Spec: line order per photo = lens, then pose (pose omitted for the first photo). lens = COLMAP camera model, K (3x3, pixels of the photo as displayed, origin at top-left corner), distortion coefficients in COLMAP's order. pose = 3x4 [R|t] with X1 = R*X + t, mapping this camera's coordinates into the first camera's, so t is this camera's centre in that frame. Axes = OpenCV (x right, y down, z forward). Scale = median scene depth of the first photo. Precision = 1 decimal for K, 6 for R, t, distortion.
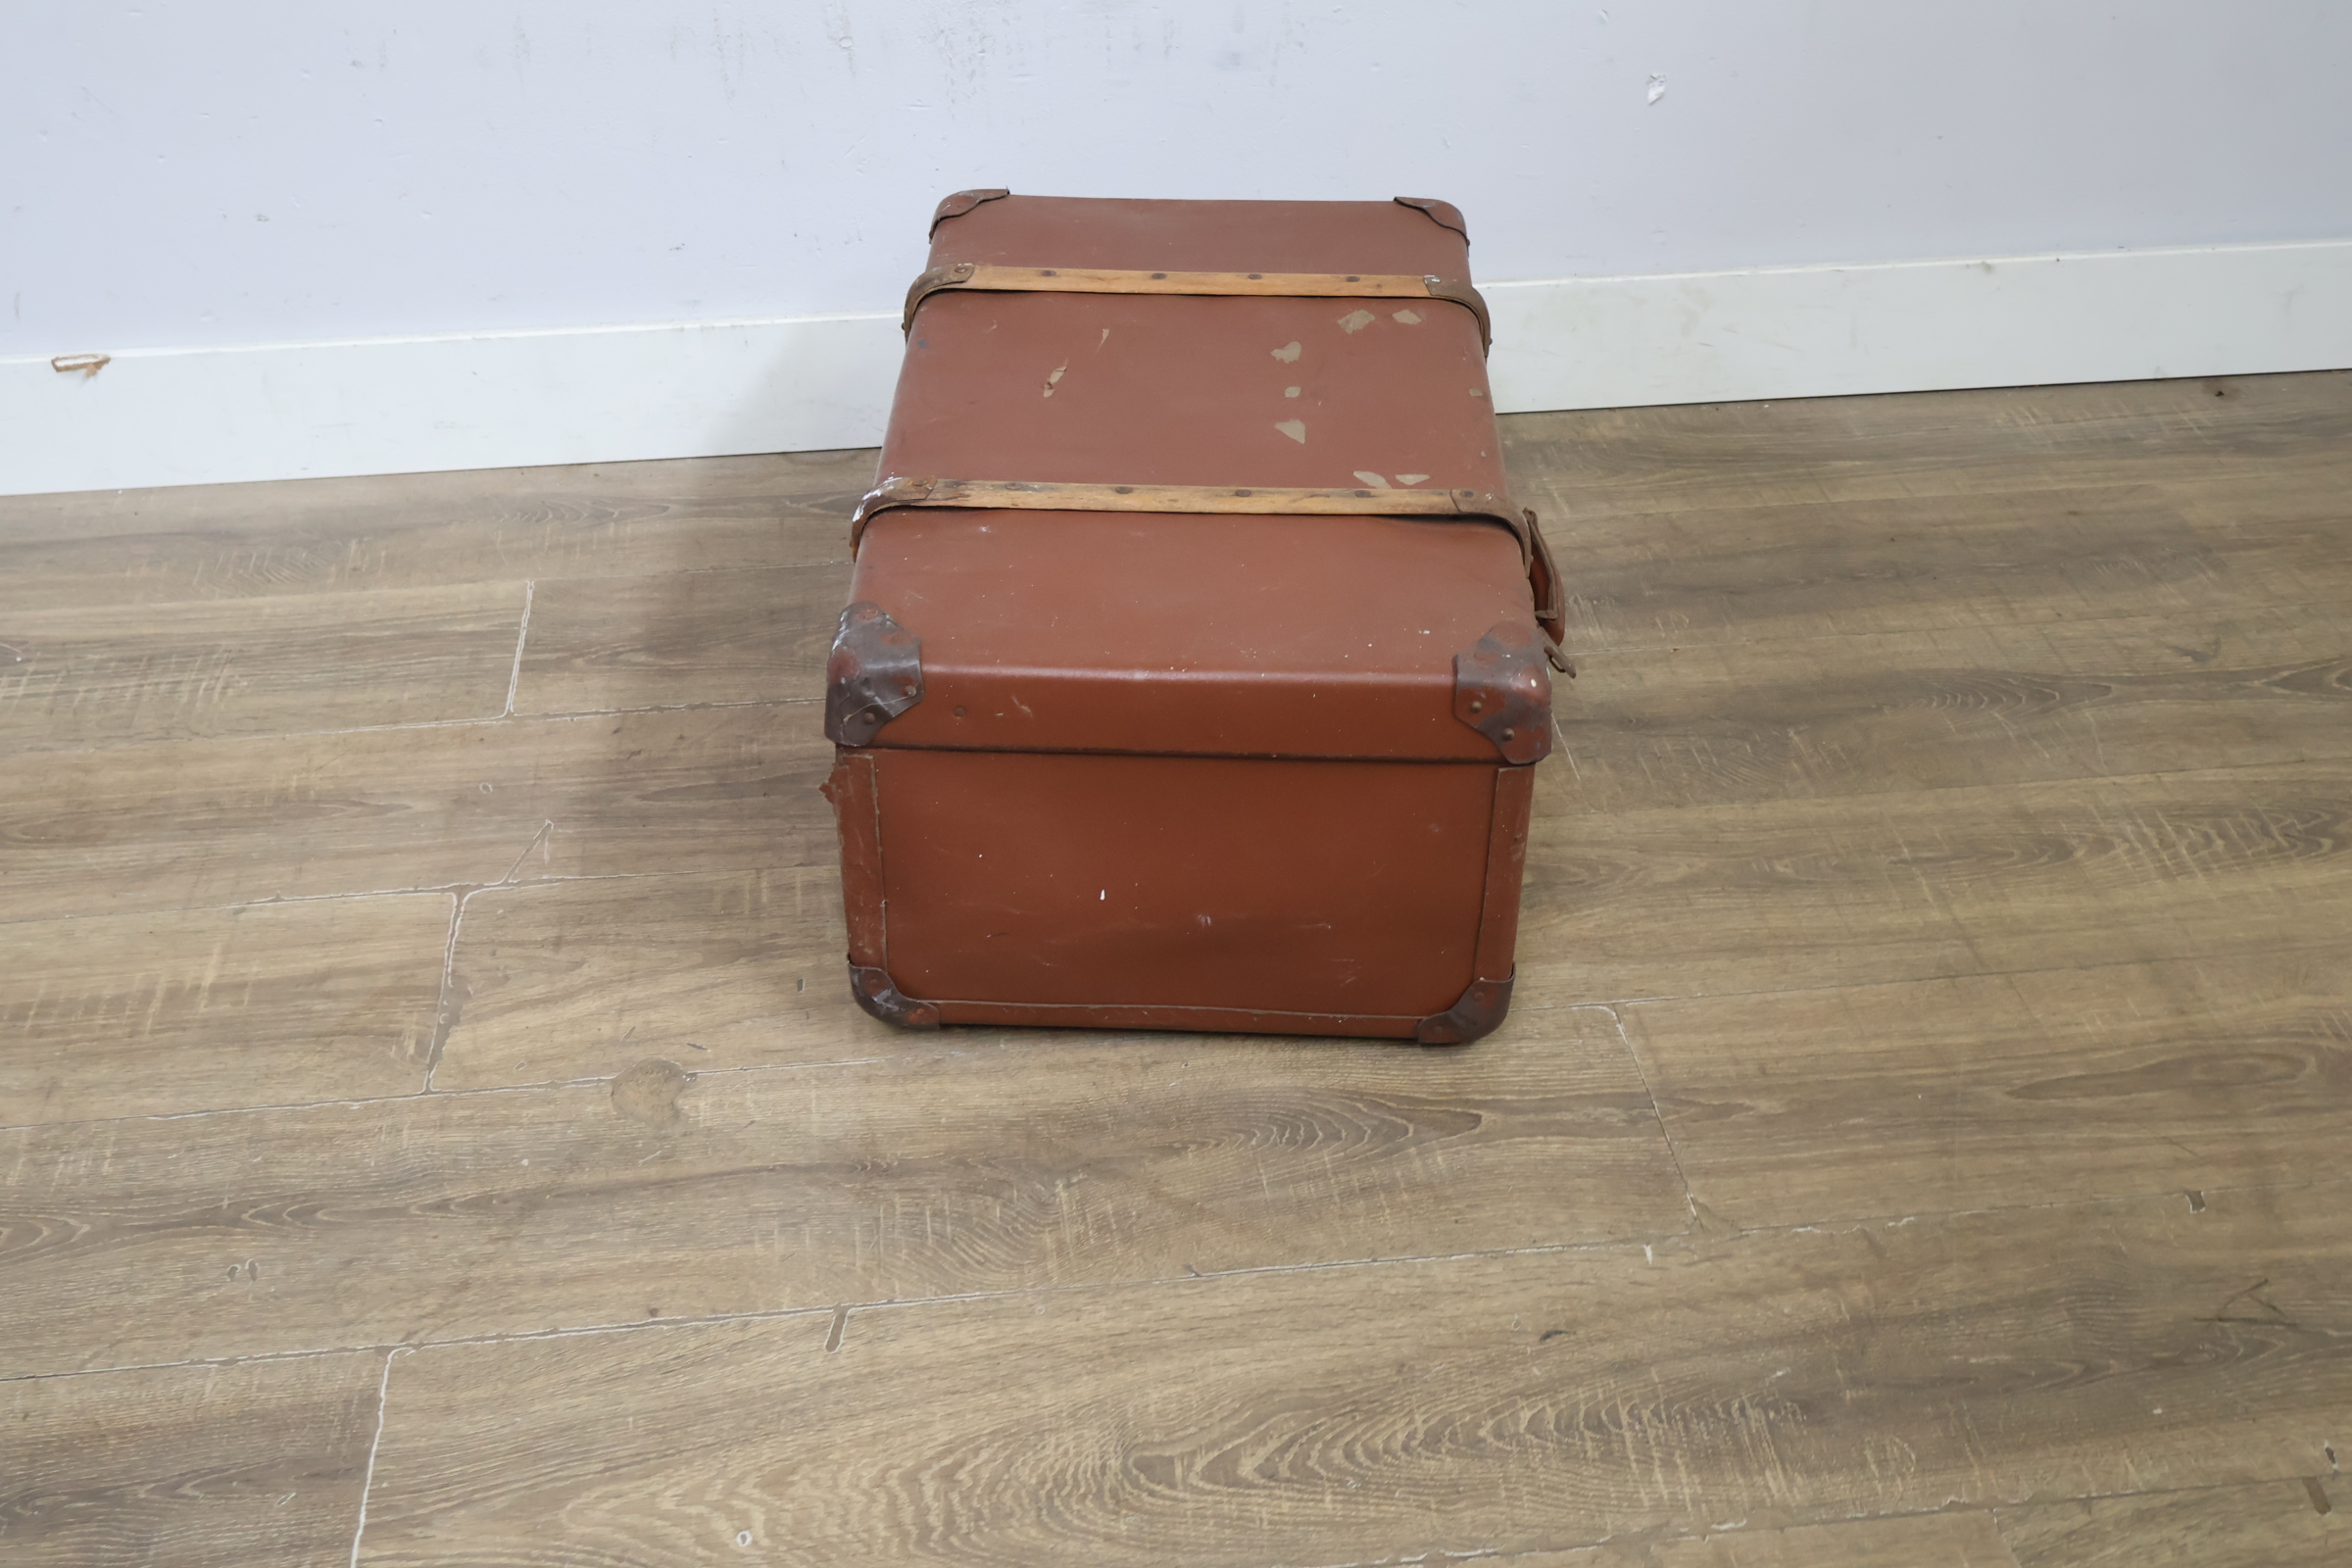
lens RADIAL K [[2609.4, 0, 1161.1], [0, 2609.4, 777.1], [0, 0, 1]] dist [-0.002267, 0.000000]
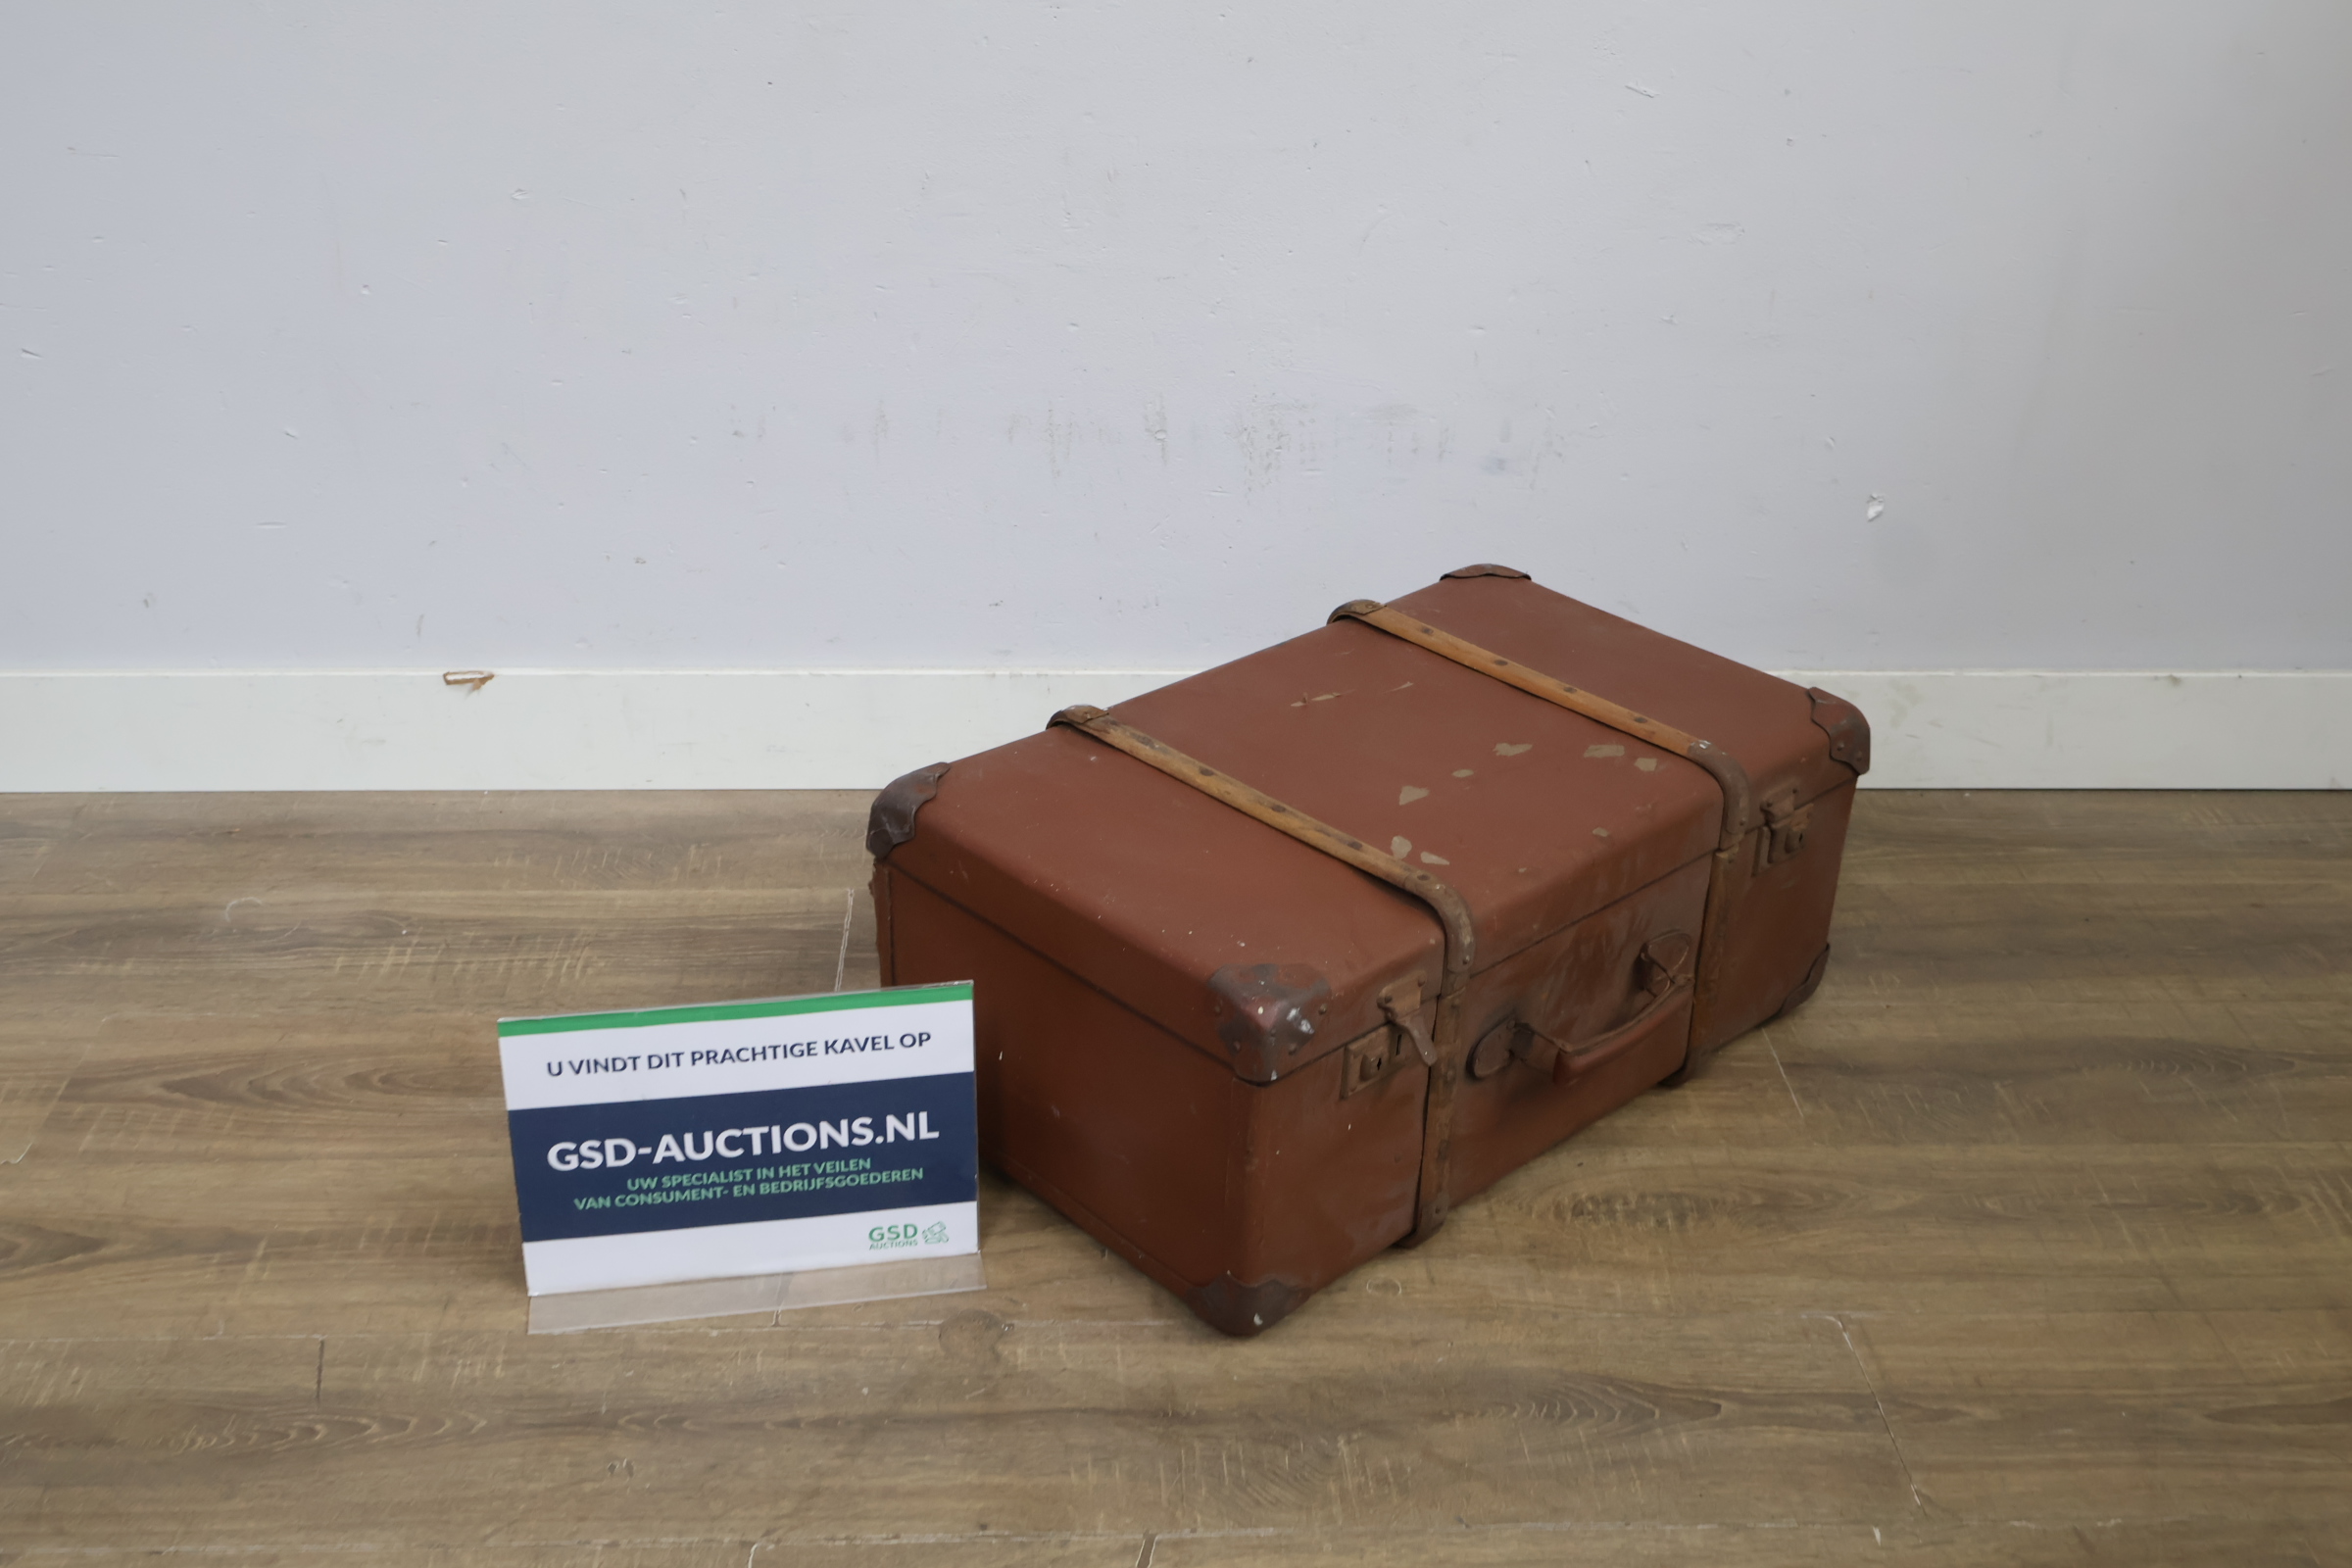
lens RADIAL K [[2609.4, 0, 1166.8], [0, 2609.4, 780.7], [0, 0, 1]] dist [-0.002267, 0.000000]
pose [[0.997289, 0.051733, -0.052327, -0.063135], [-0.058636, 0.988359, -0.140384, 0.034822], [0.044455, 0.143072, 0.988713, -0.132843]]
